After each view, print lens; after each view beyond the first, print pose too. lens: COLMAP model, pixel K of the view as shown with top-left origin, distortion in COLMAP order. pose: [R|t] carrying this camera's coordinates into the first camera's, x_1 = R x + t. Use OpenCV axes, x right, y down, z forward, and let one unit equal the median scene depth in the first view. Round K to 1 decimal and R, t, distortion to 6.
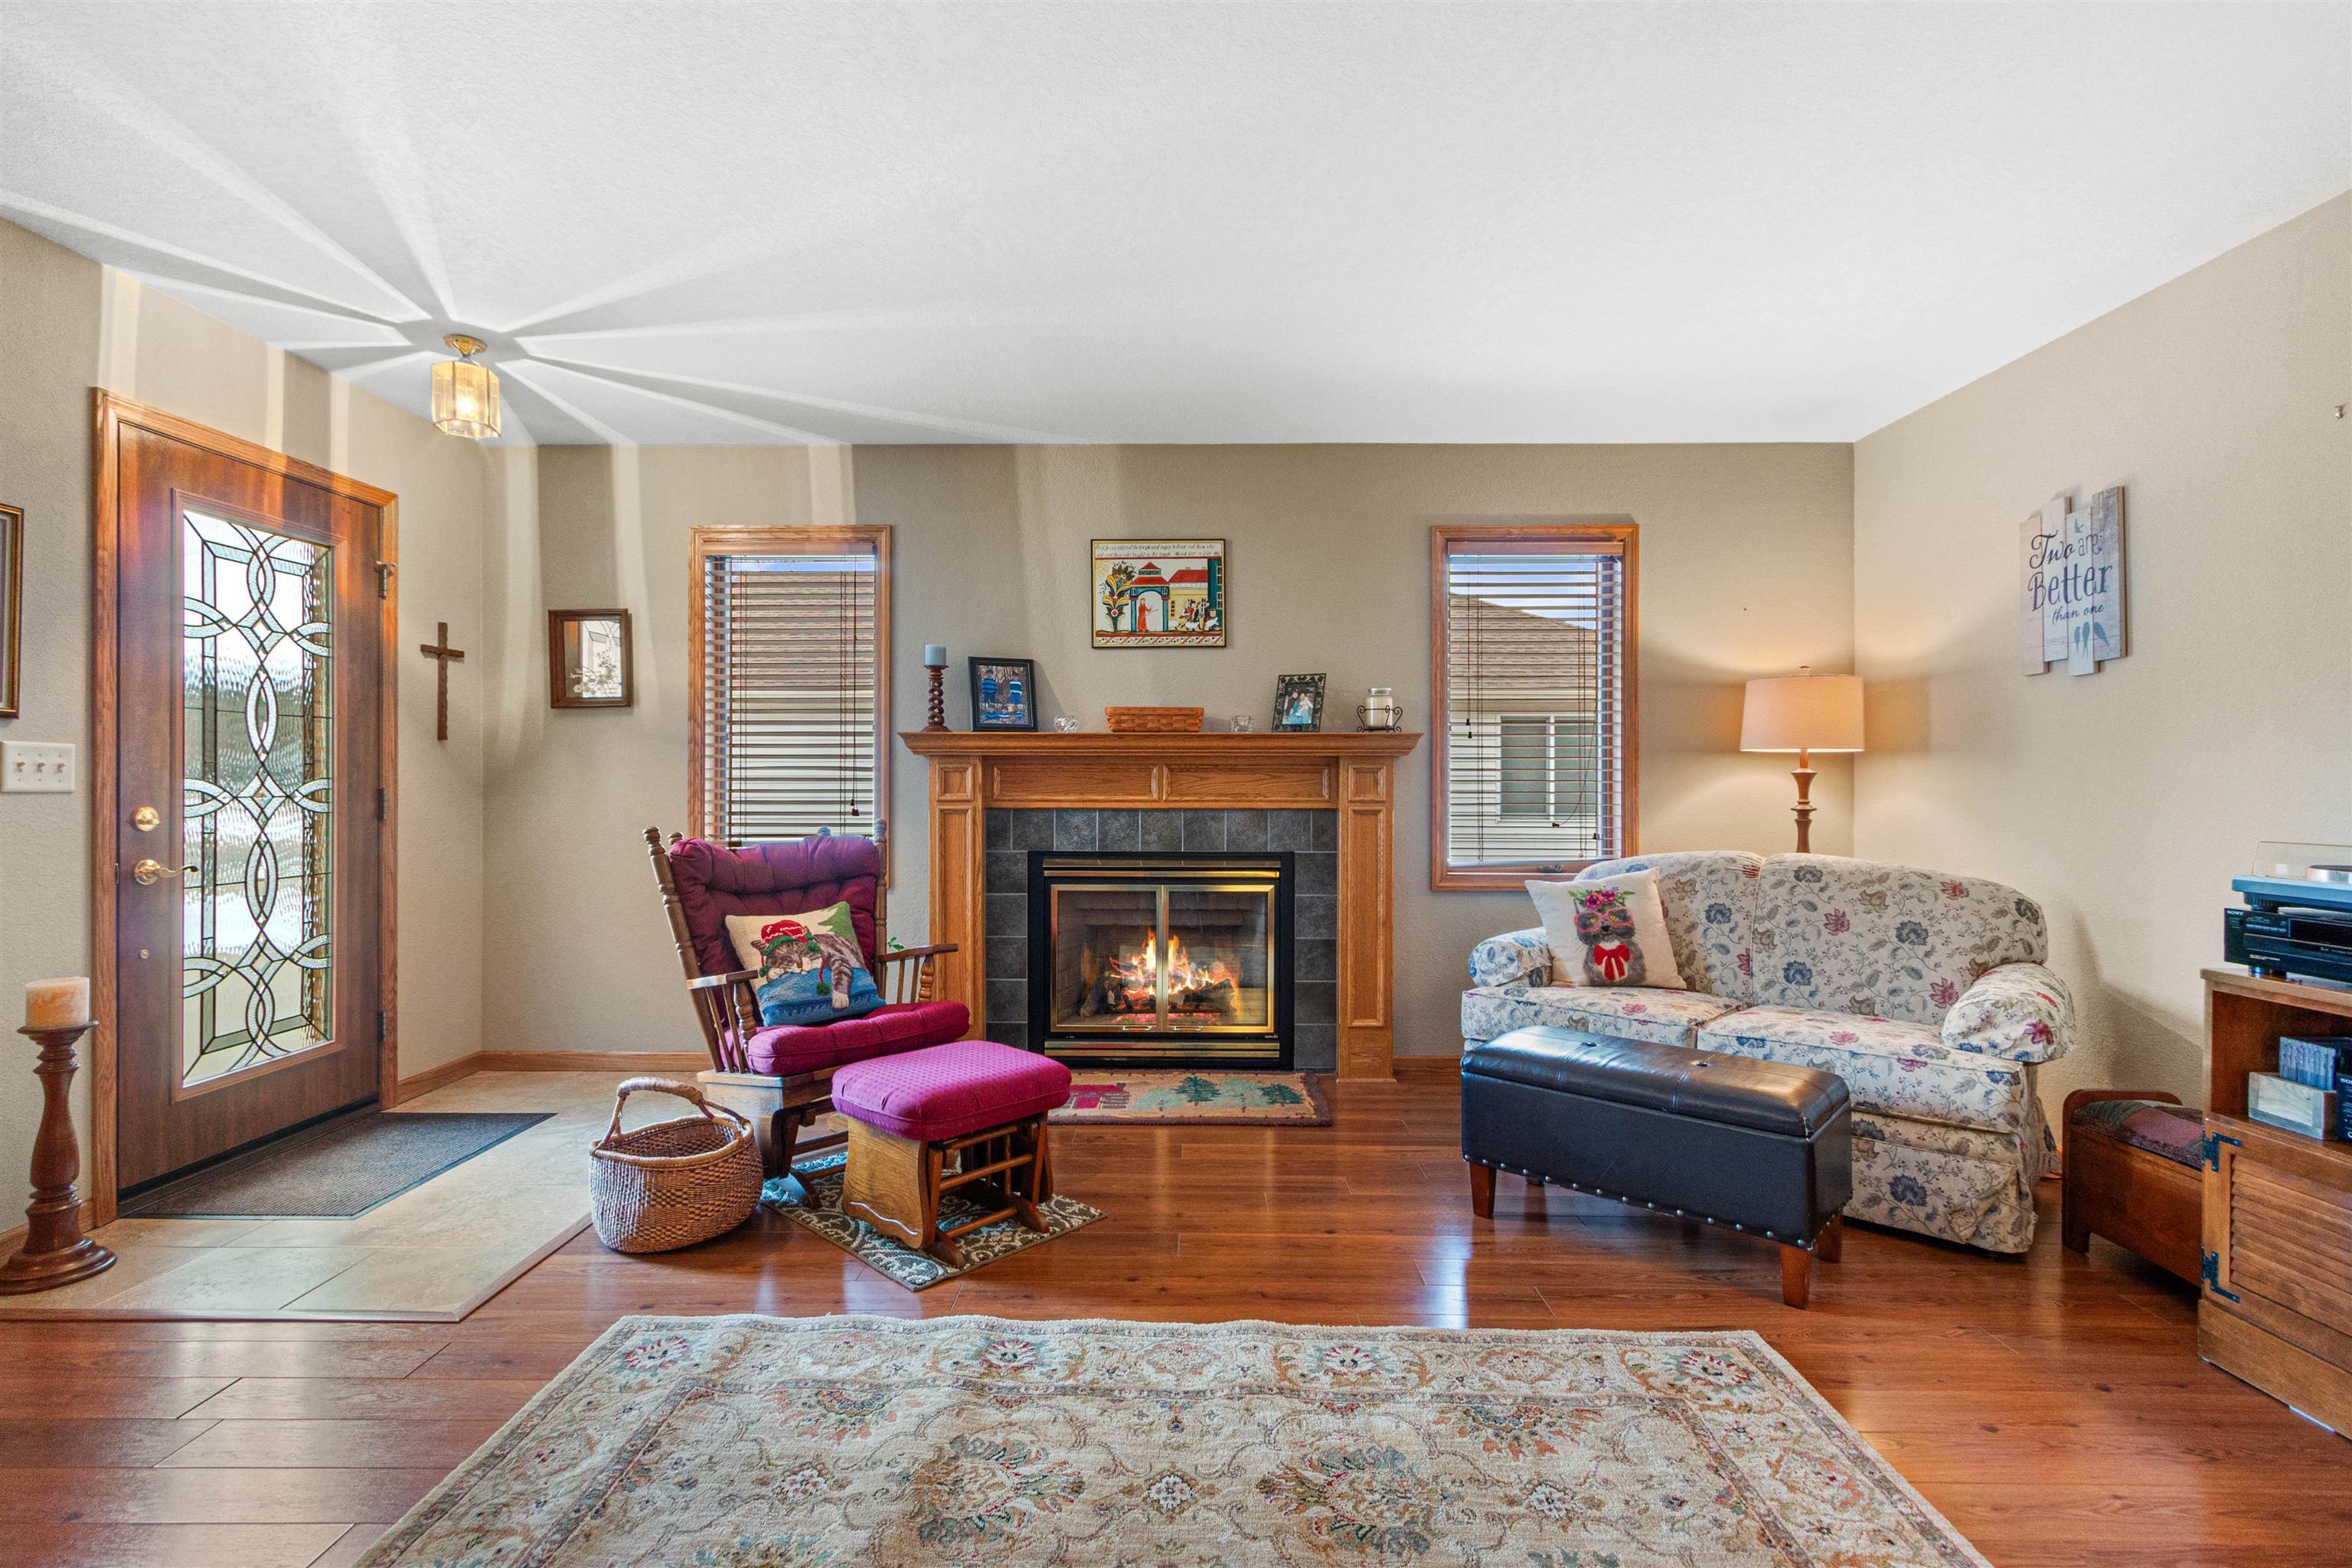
lens RADIAL K [[1127.8, 0, 1239.5], [0, 1127.8, 778.1], [0, 0, 1]] dist [0.014428, -0.003236]
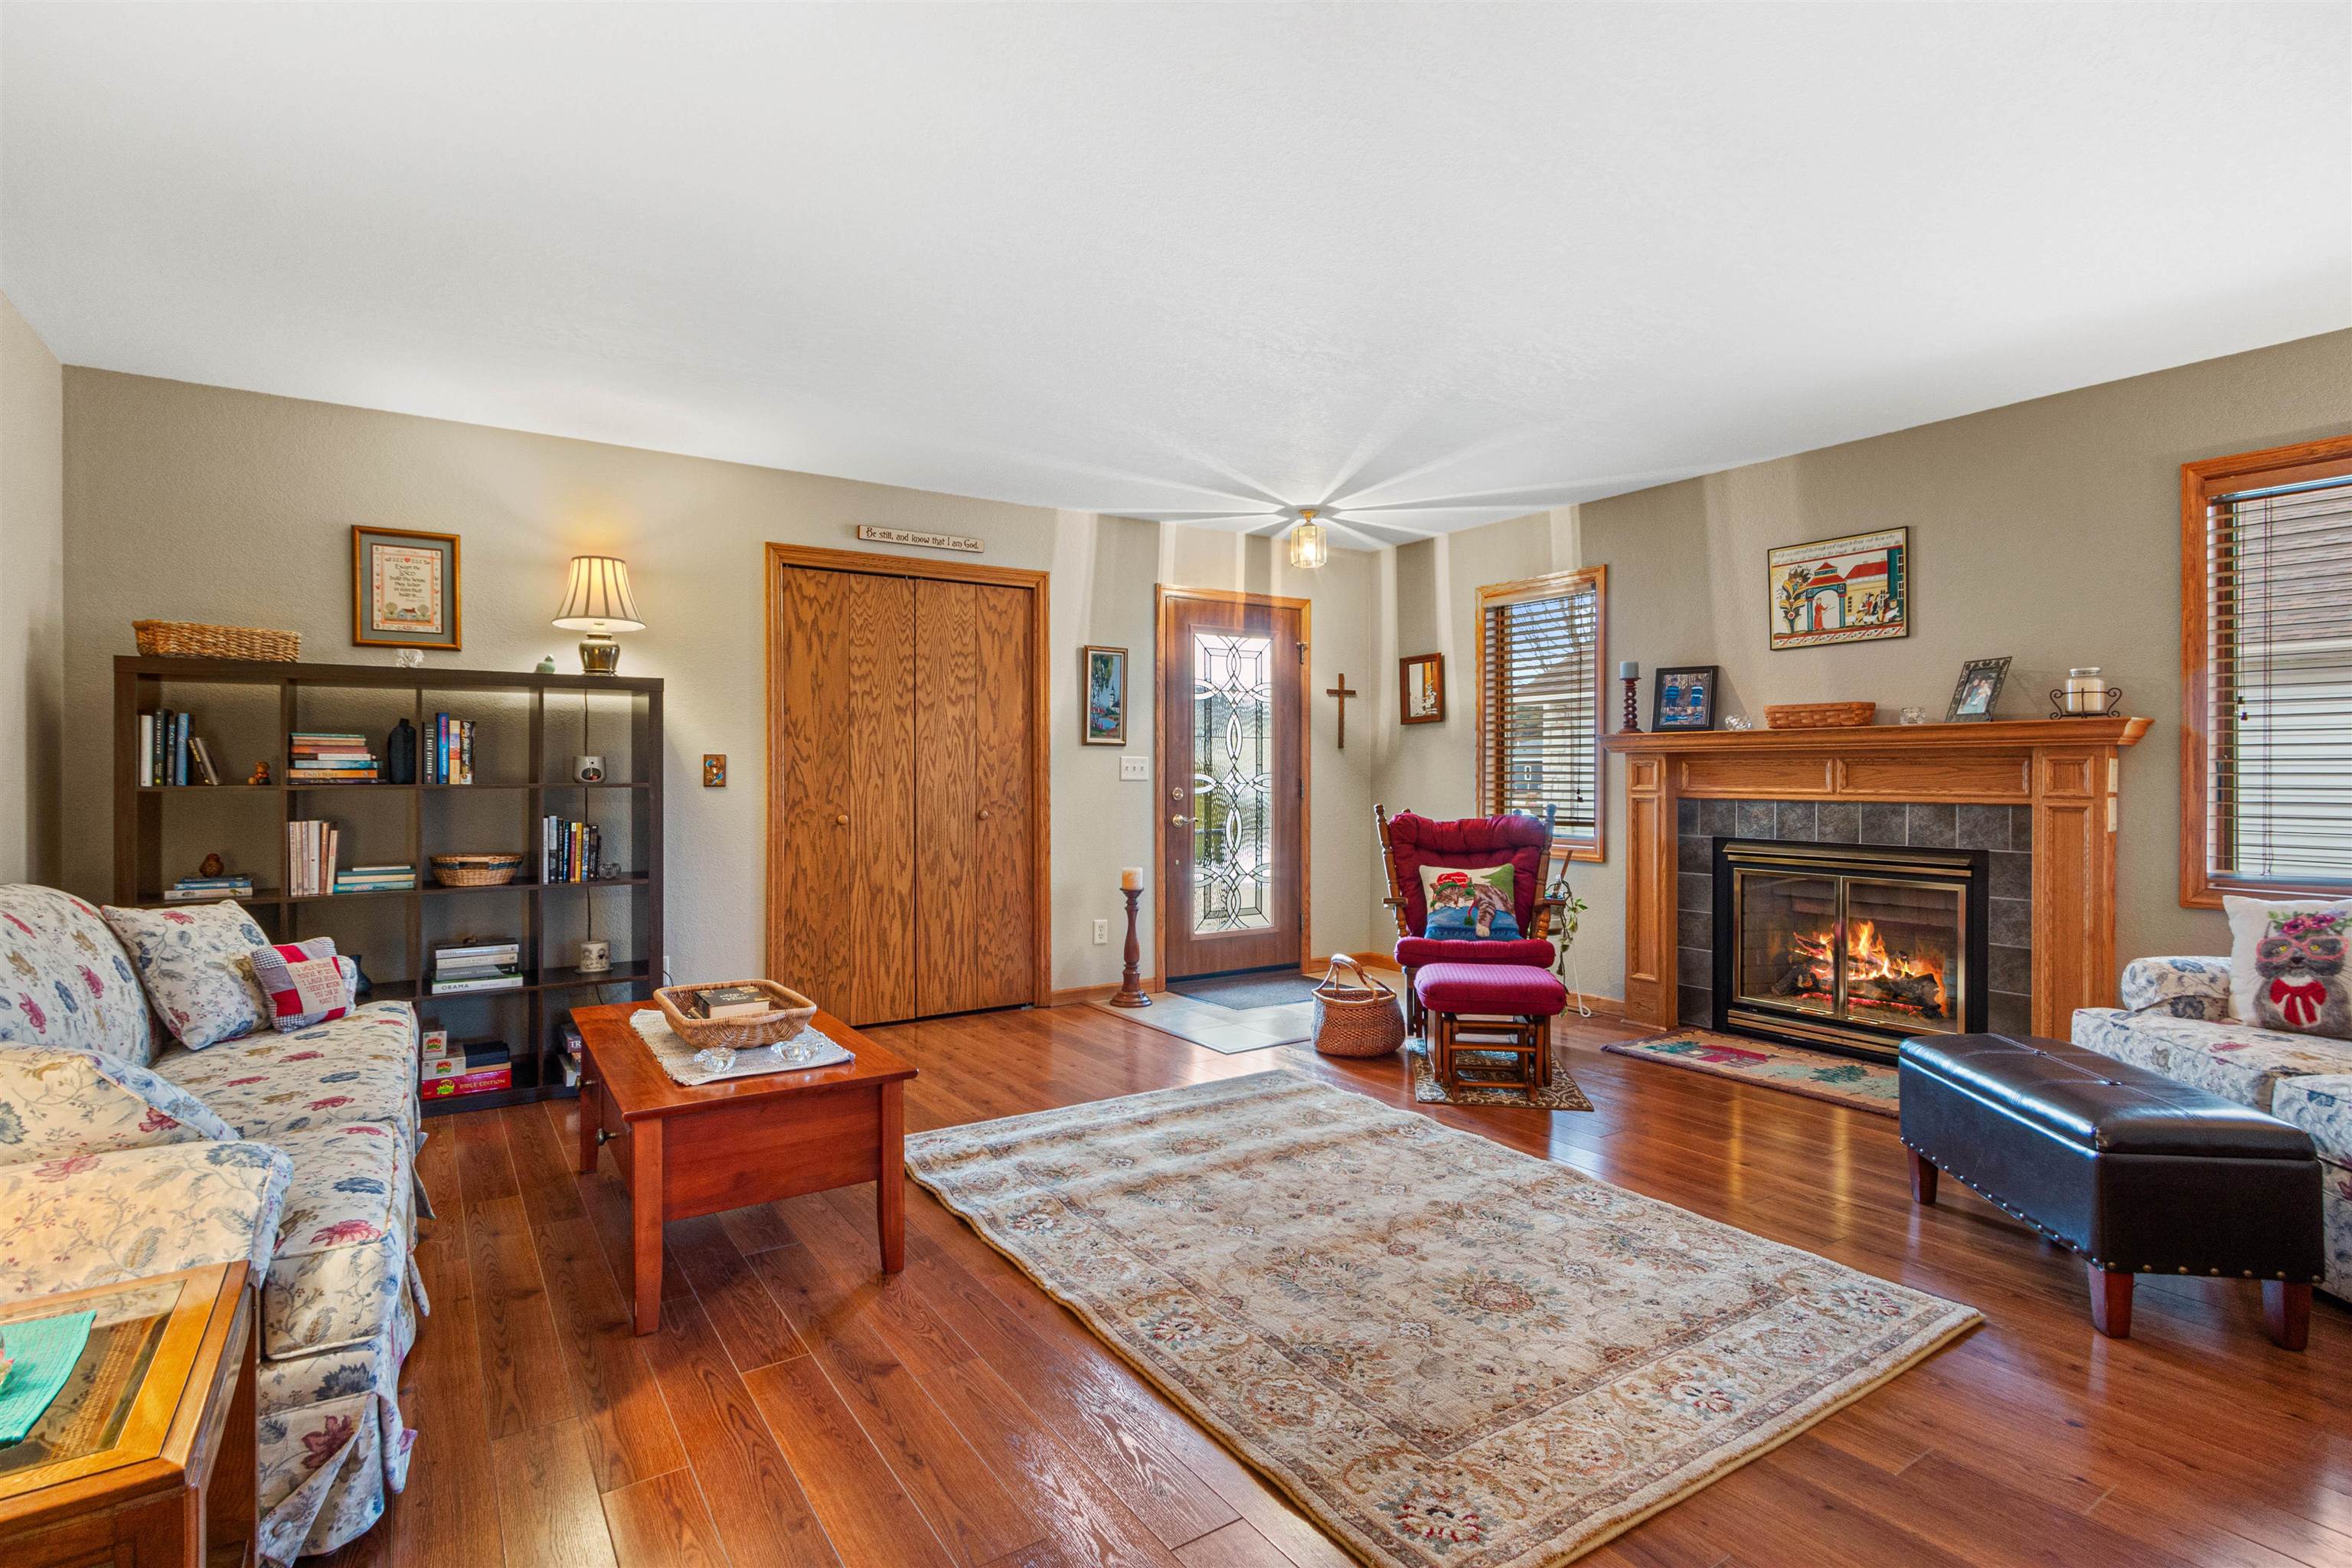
lens RADIAL K [[1127.8, 0, 1126.3], [0, 1127.8, 775.5], [0, 0, 1]] dist [0.014428, -0.003236]
pose [[0.545725, 0.000111, -0.837965, 0.464948], [0.002880, 0.999994, 0.002008, -0.000347], [0.837960, -0.003509, 0.545721, -0.107502]]
